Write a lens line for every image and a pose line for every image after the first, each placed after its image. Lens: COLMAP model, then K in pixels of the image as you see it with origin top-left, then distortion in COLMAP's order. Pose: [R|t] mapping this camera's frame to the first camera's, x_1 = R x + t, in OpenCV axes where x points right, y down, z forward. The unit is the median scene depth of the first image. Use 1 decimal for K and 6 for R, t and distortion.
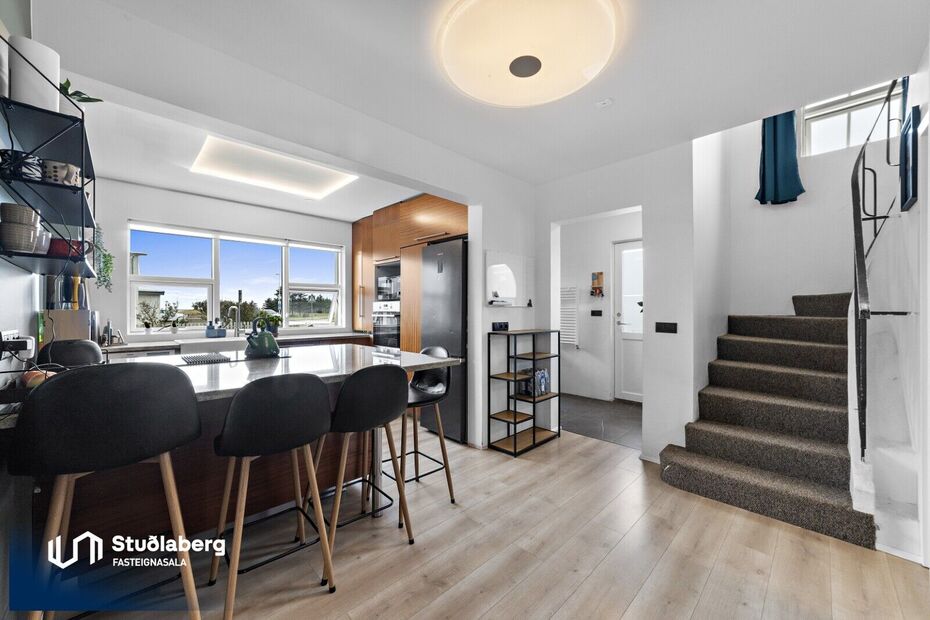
lens RADIAL K [[360.0, 0, 465.0], [0, 360.0, 310.0], [0, 0, 1]] dist [-0.001608, 0.000128]
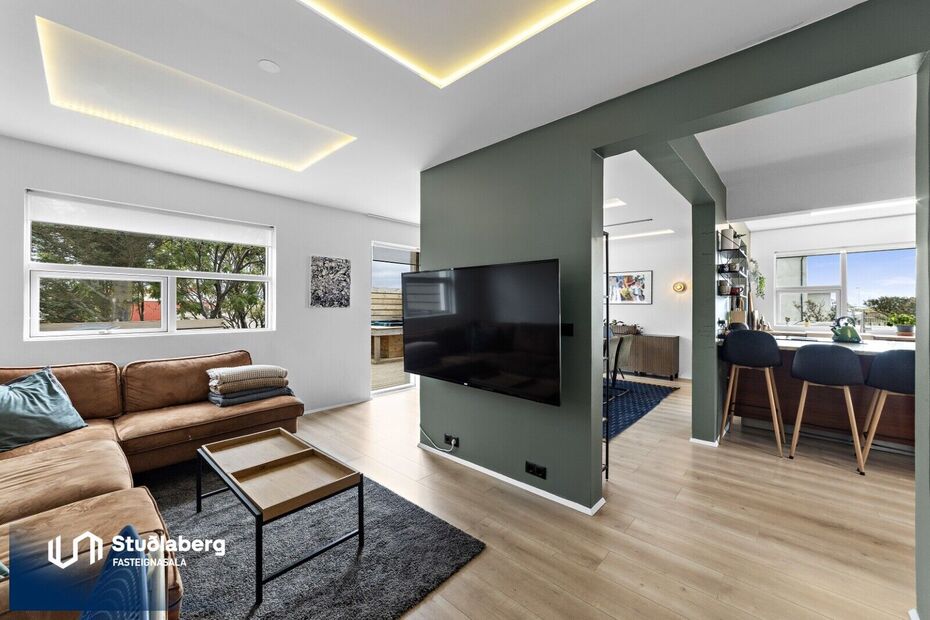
lens RADIAL K [[360.0, 0, 465.0], [0, 360.0, 310.0], [0, 0, 1]] dist [-0.001608, 0.000128]
pose [[0.059341, 0.010625, -0.998181, 0.658487], [-0.002557, 0.999942, 0.010492, -0.014702], [0.998234, 0.001929, 0.059365, -0.537992]]
